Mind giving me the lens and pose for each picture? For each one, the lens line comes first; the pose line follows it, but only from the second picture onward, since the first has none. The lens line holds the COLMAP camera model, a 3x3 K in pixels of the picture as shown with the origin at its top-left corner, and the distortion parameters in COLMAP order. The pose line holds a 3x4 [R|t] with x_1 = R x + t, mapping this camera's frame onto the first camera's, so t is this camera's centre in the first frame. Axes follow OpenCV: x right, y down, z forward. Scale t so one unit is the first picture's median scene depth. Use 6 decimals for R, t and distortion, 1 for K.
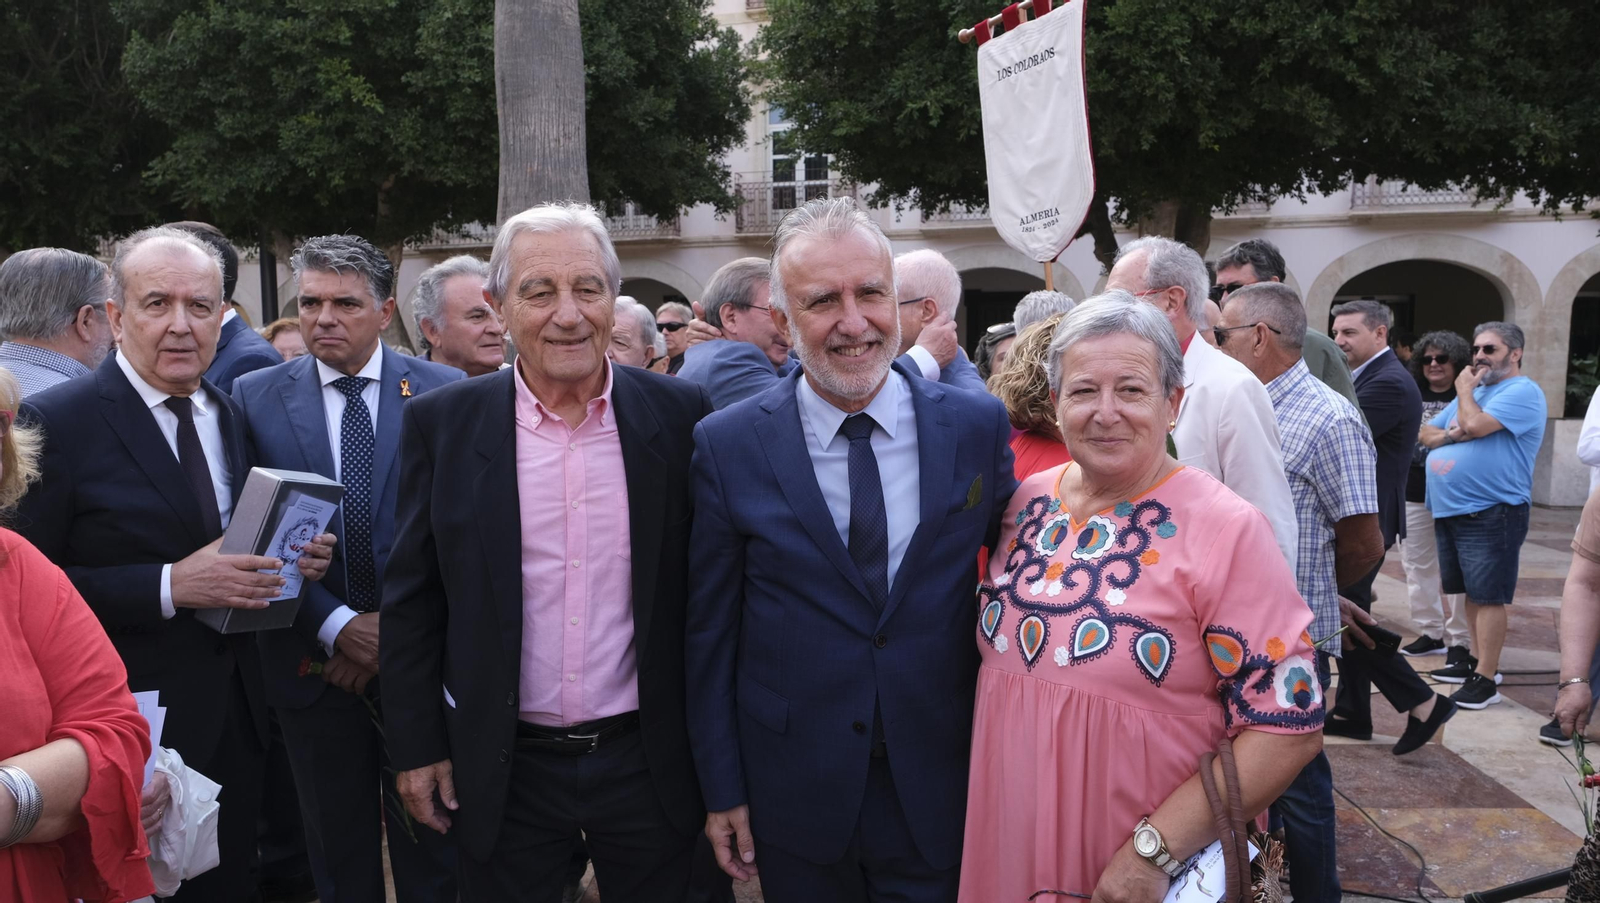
lens RADIAL K [[1088.3, 0, 797.0], [0, 1088.3, 450.6], [0, 0, 1]] dist [-0.027576, 0.018218]
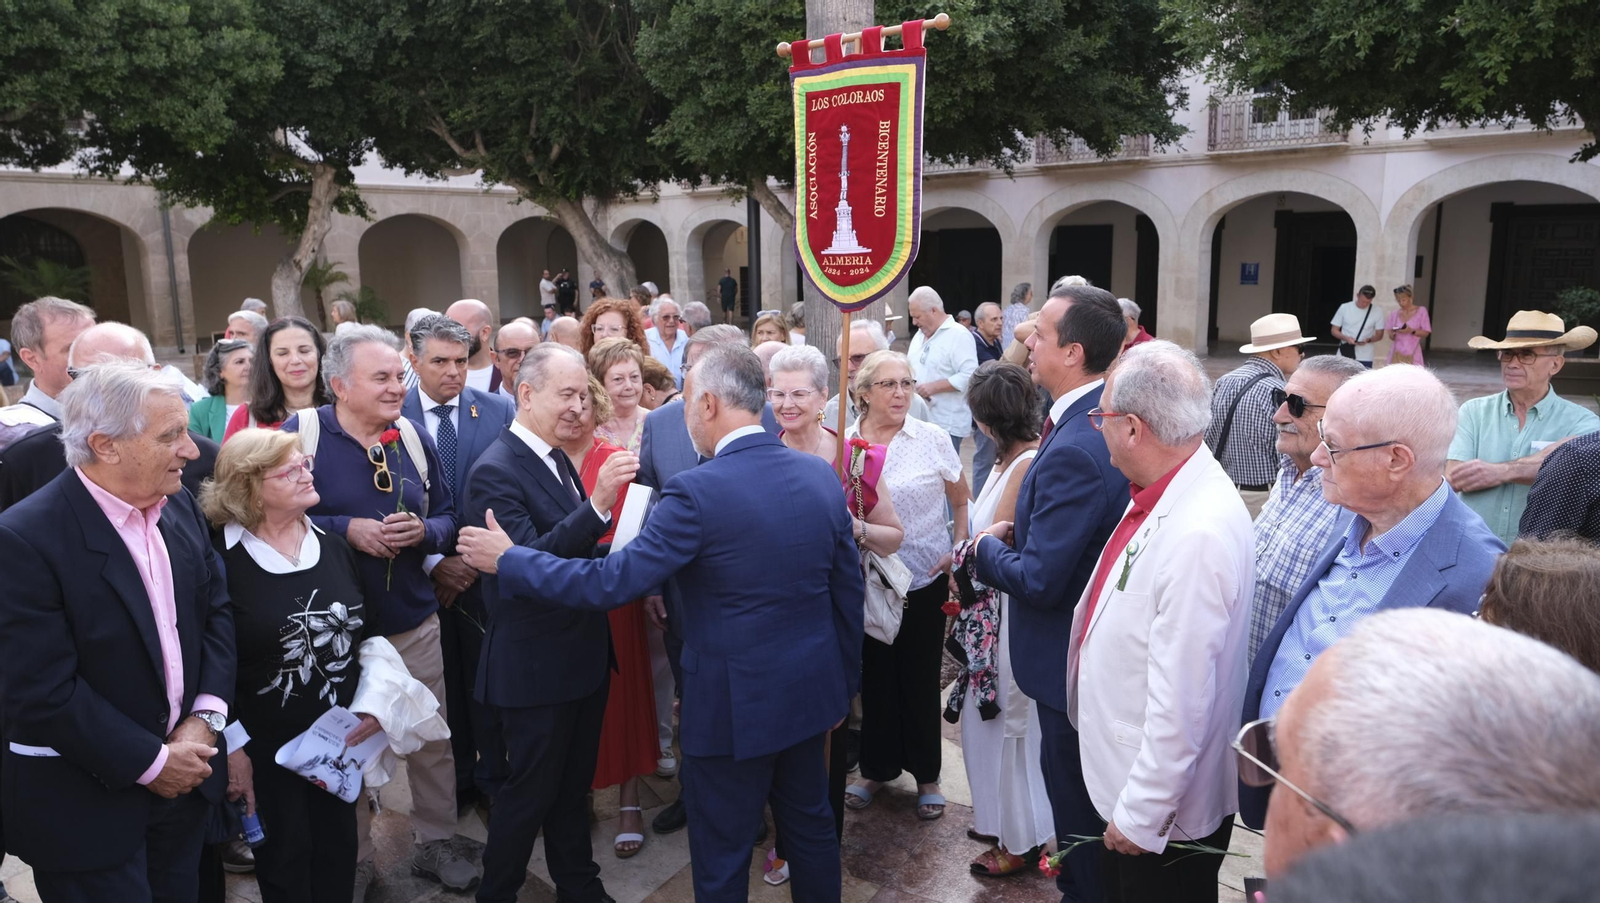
lens RADIAL K [[1088.3, 0, 800.3], [0, 1088.3, 450.6], [0, 0, 1]] dist [-0.027576, 0.018218]
pose [[0.896734, 0.072674, -0.436562, 0.102678], [-0.033617, 0.994761, 0.096545, -0.035276], [0.441292, -0.071900, 0.894479, -0.036208]]
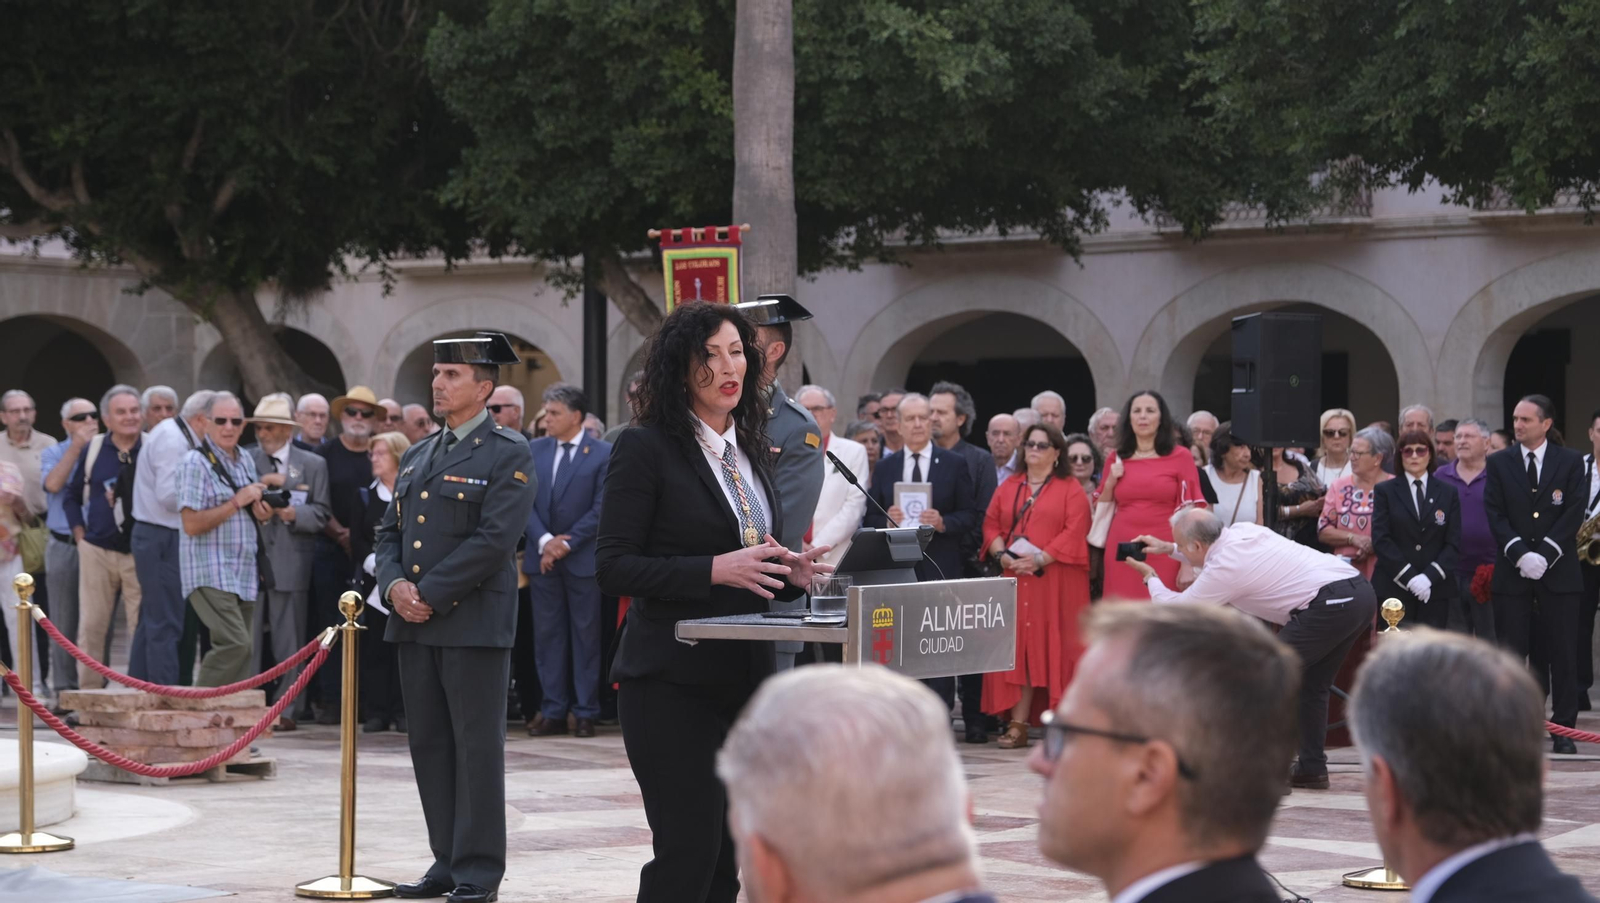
lens RADIAL K [[4024.8, 0, 789.3], [0, 4024.8, 437.6], [0, 0, 1]] dist [0.235421, 0.000000]
pose [[0.916720, 0.003577, -0.399514, 0.709107], [-0.043149, 0.994998, -0.090100, 0.141152], [0.397193, 0.099835, 0.912289, -1.396794]]
